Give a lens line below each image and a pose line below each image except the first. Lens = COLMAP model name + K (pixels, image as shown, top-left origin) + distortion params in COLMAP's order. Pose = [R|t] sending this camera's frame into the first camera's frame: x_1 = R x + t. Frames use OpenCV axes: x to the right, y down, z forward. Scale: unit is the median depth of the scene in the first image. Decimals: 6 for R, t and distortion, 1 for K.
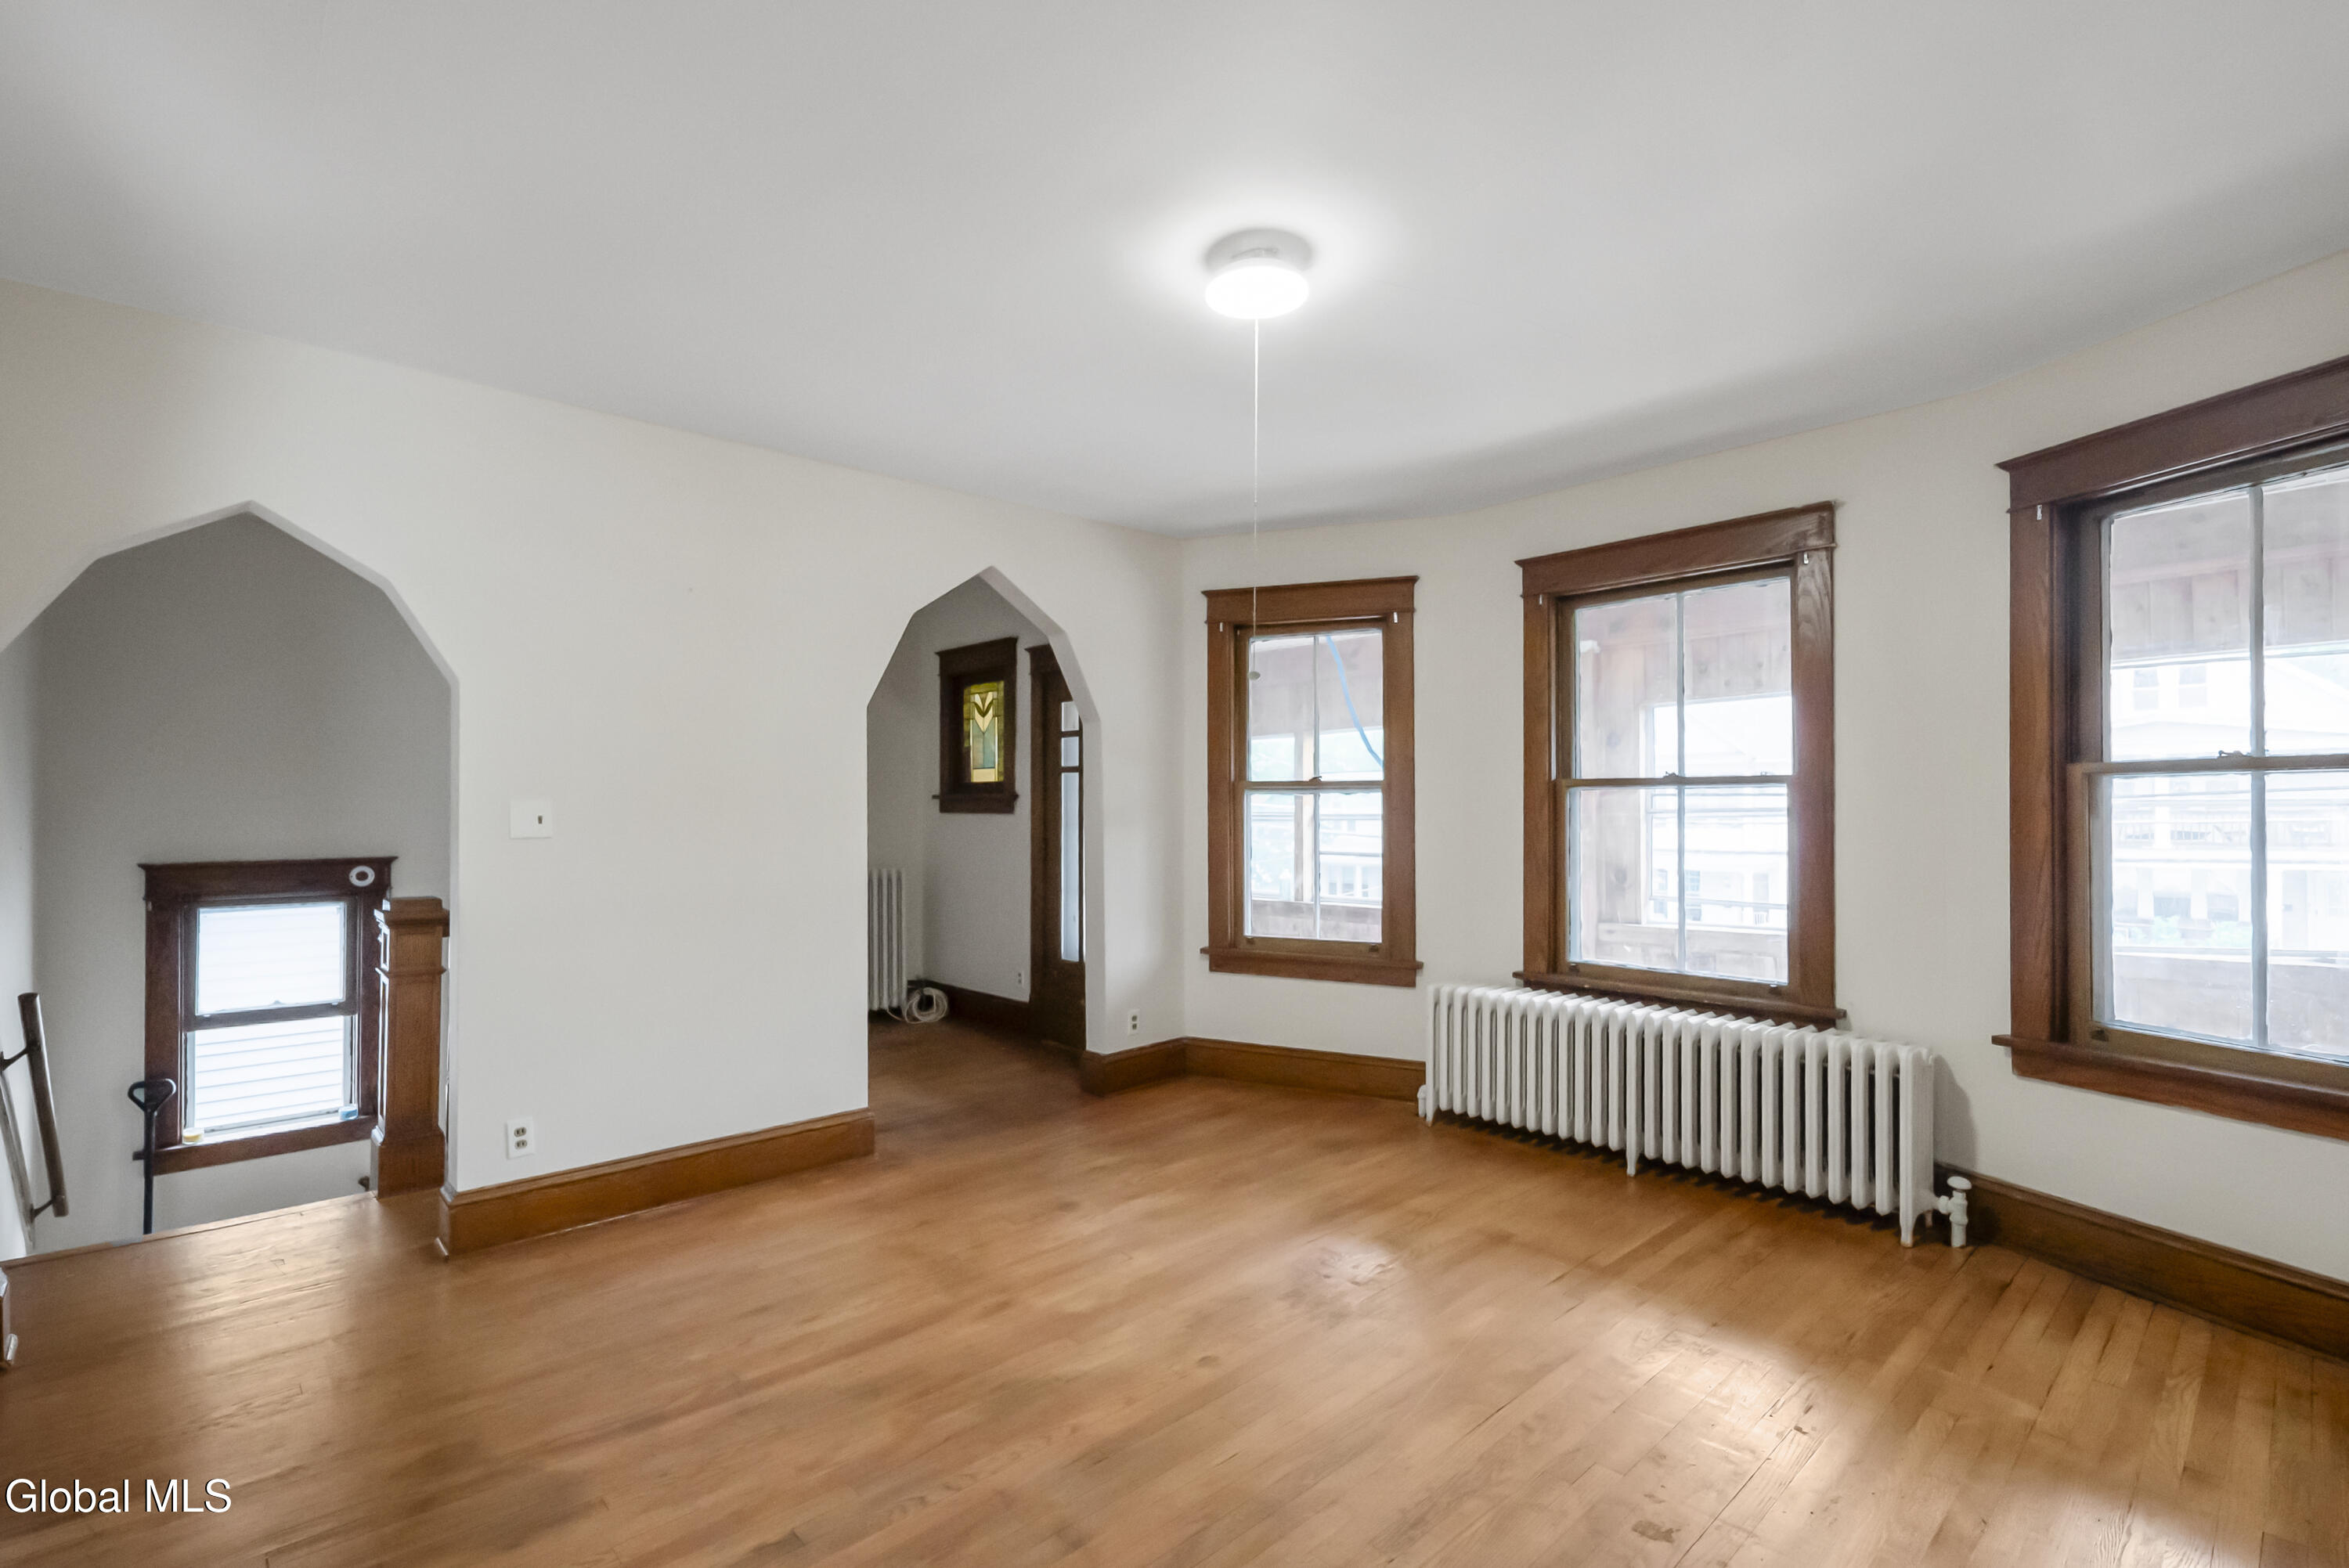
lens RADIAL K [[1102.3, 0, 1196.1], [0, 1102.3, 813.0], [0, 0, 1]] dist [0.003383, 0.000644]
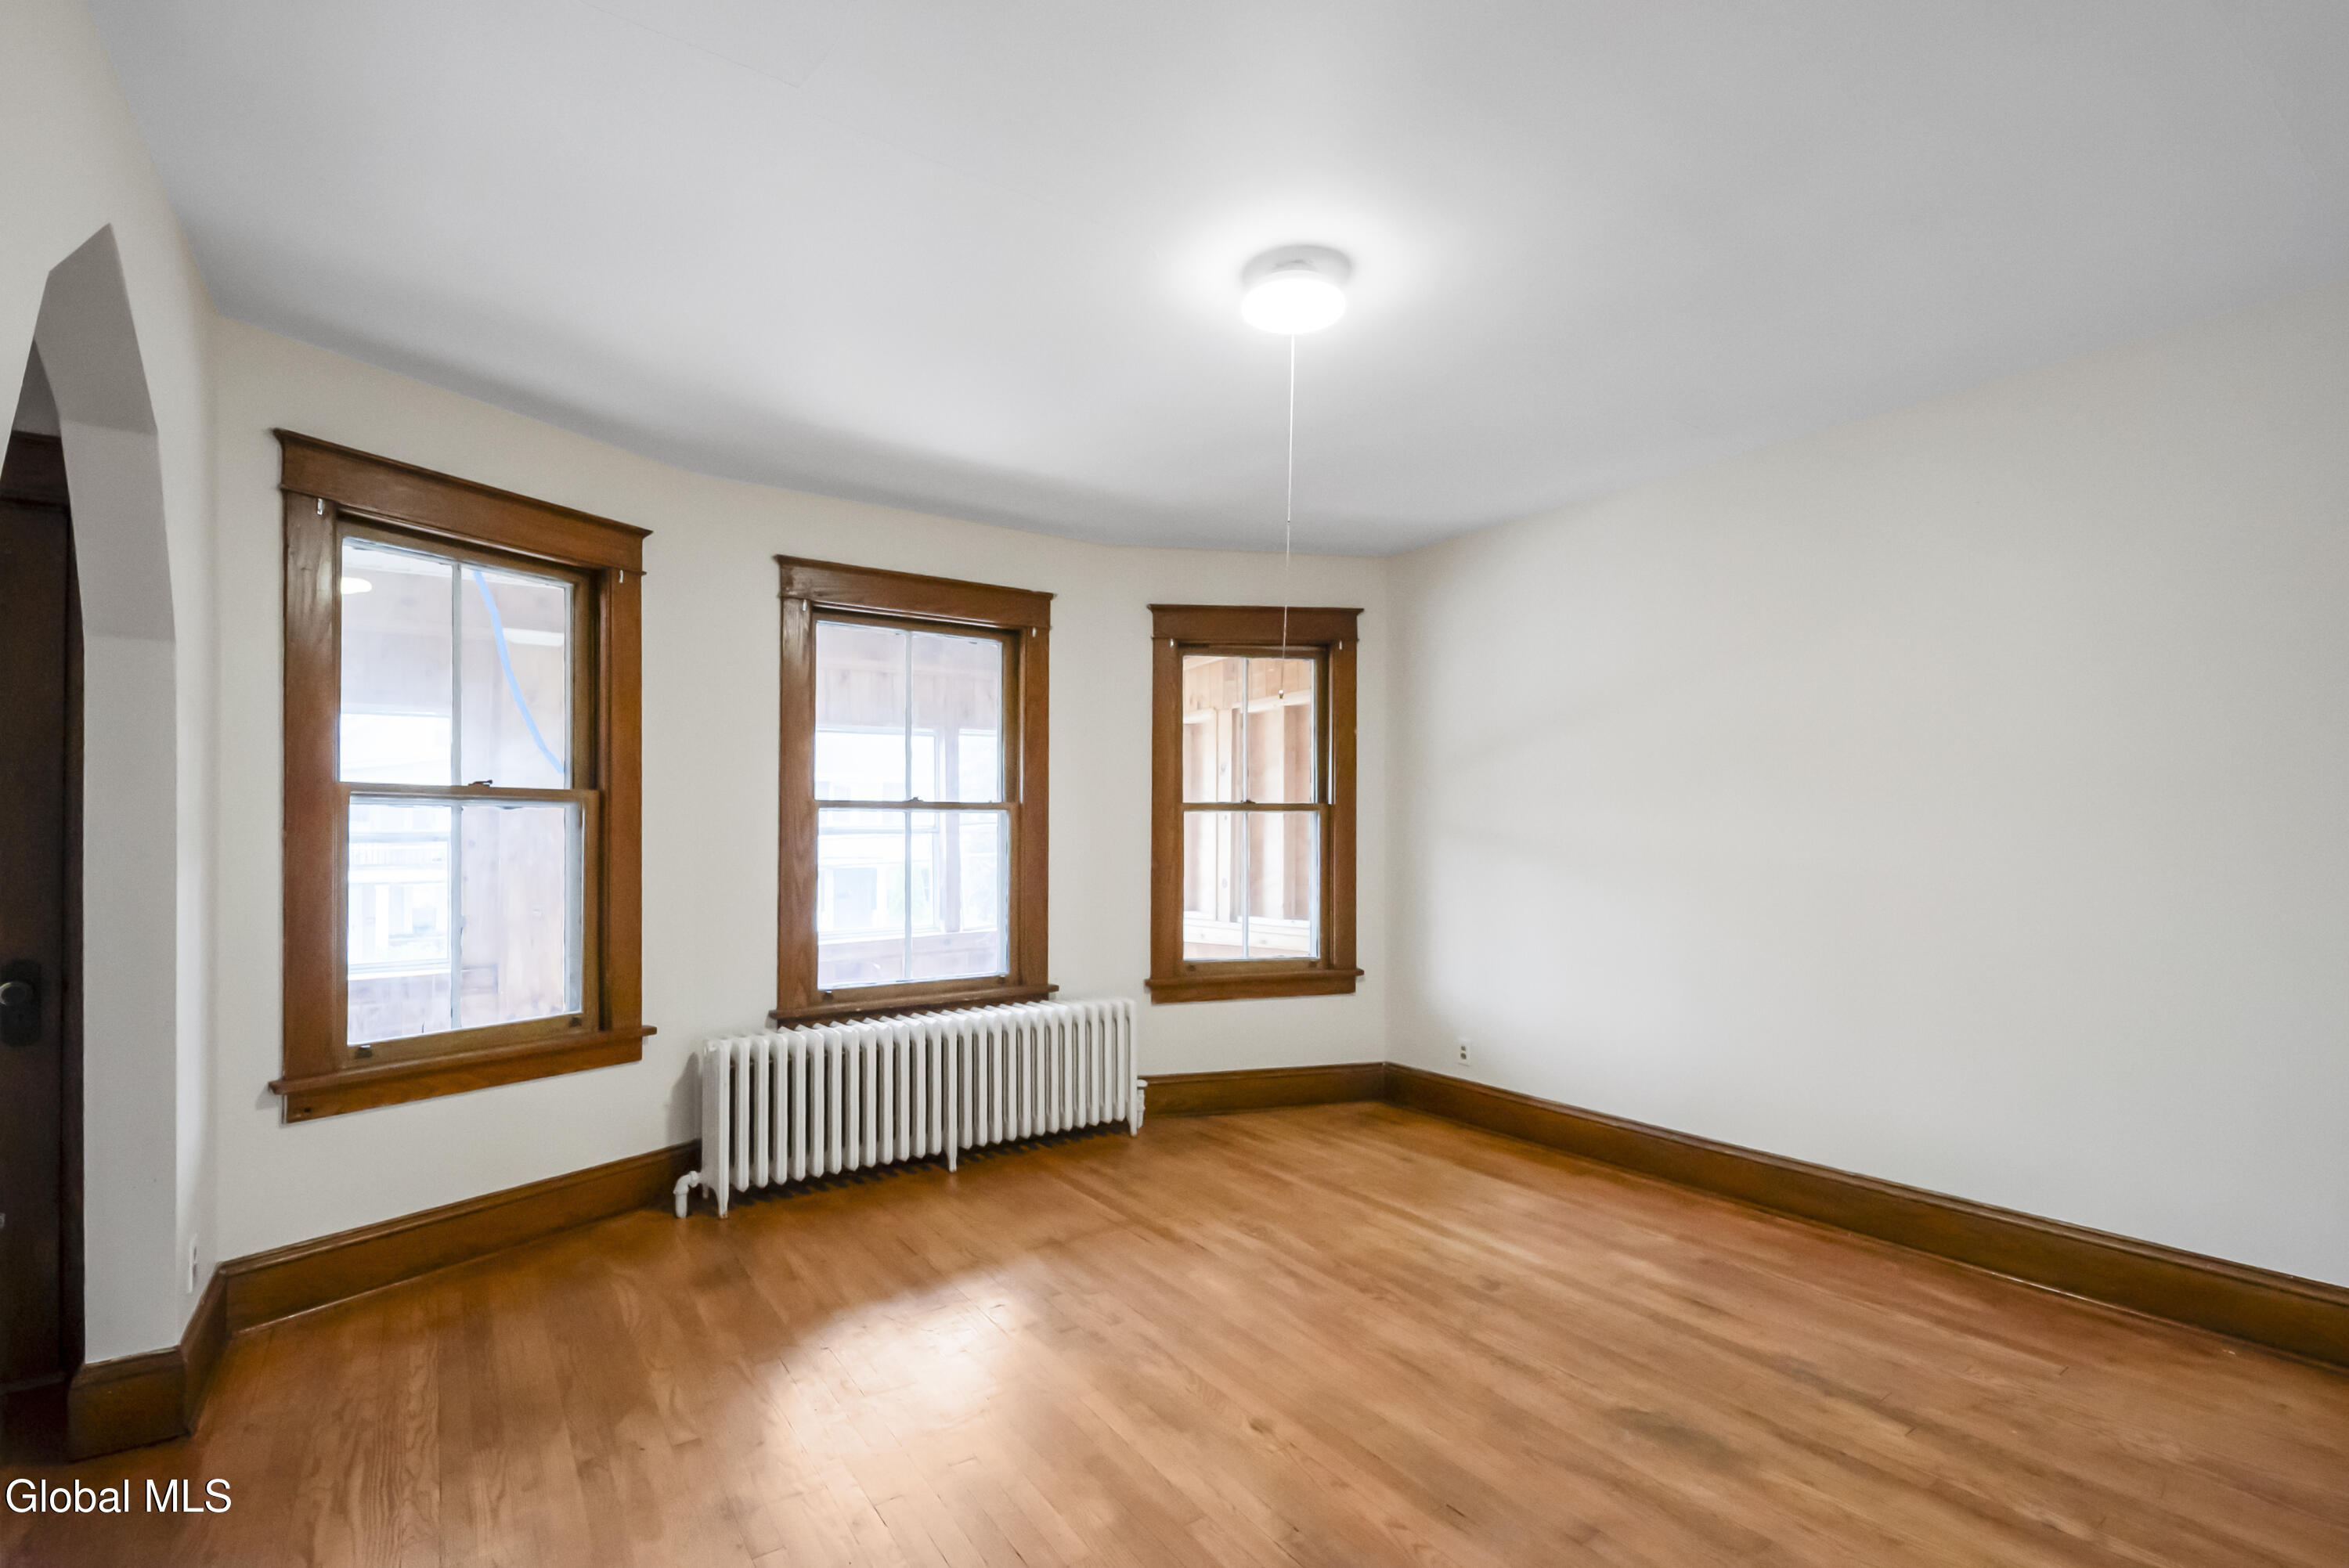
lens RADIAL K [[1102.3, 0, 1124.7], [0, 1102.3, 833.1], [0, 0, 1]] dist [0.003383, 0.000644]
pose [[0.130916, -0.000177, 0.991393, -0.705783], [0.001424, 0.999999, -0.000009, -0.000360], [-0.991392, 0.001413, 0.130916, 0.755746]]
